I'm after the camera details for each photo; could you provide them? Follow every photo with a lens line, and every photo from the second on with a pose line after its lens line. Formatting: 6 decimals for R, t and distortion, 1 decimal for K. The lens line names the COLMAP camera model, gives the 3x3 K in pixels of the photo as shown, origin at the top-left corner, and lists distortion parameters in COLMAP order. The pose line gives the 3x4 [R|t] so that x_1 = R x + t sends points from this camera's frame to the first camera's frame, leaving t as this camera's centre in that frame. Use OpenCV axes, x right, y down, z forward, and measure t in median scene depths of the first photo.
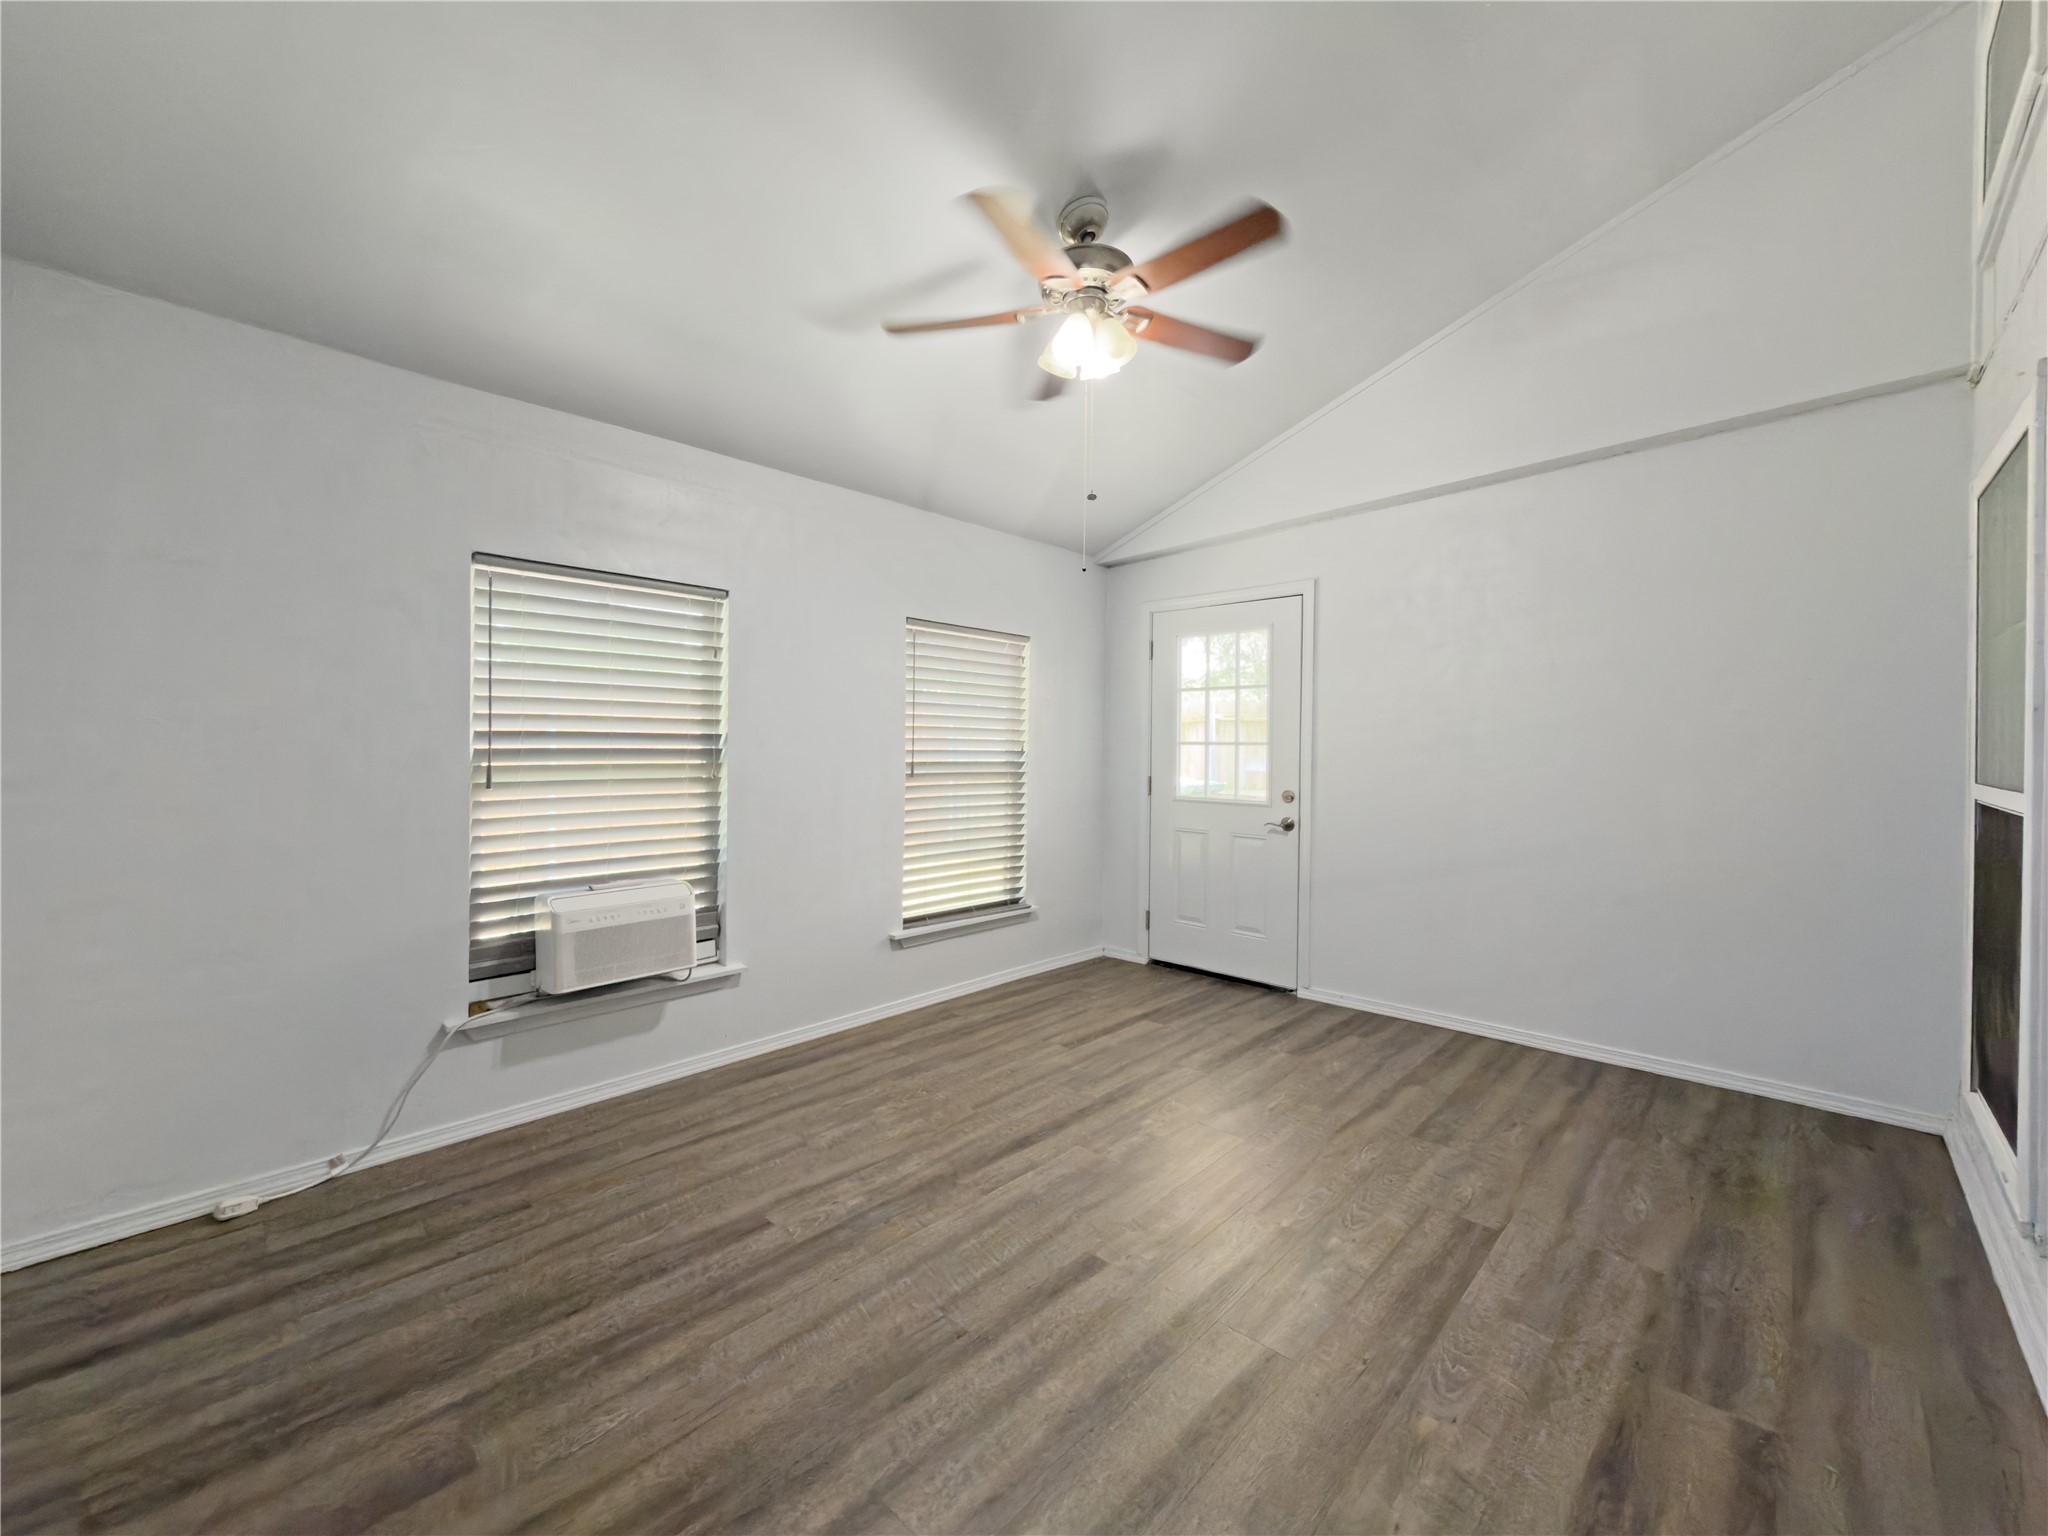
lens RADIAL K [[834.8, 0, 1026.4], [0, 834.8, 749.9], [0, 0, 1]] dist [-0.001251, -0.000409]
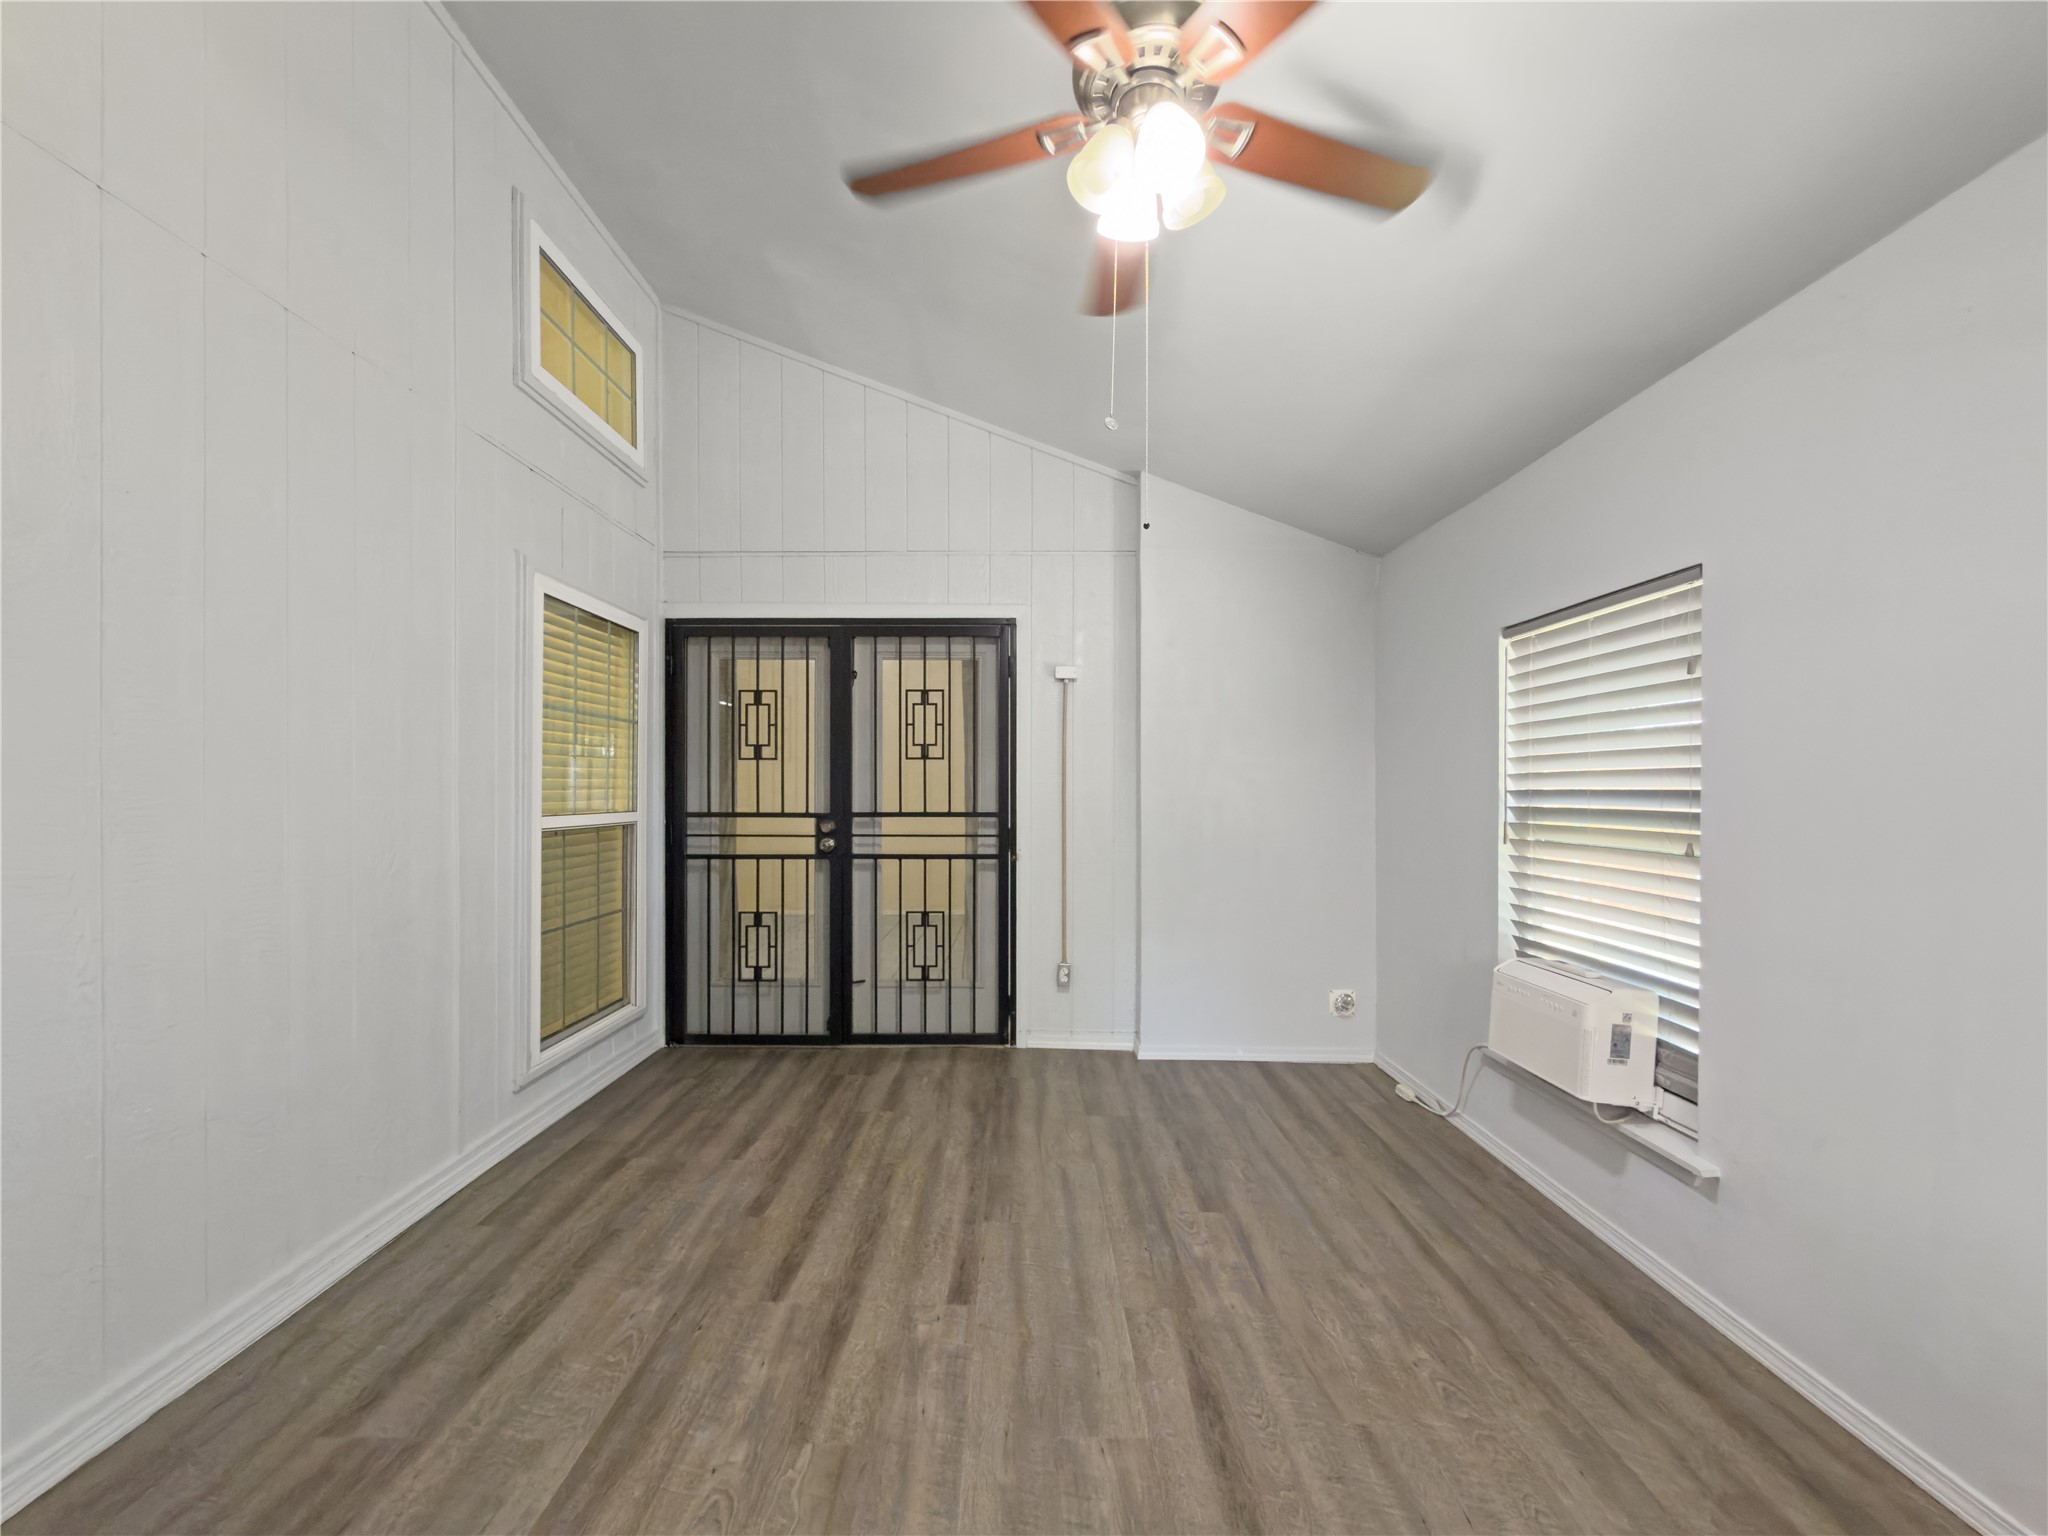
lens RADIAL K [[826.7, 0, 1014.8], [0, 826.7, 801.6], [0, 0, 1]] dist [-0.000096, 0.000086]
pose [[-0.739028, -0.004987, -0.673657, 0.626318], [-0.015449, 0.999835, 0.009546, -0.010799], [0.673498, 0.017461, -0.738983, 1.551202]]
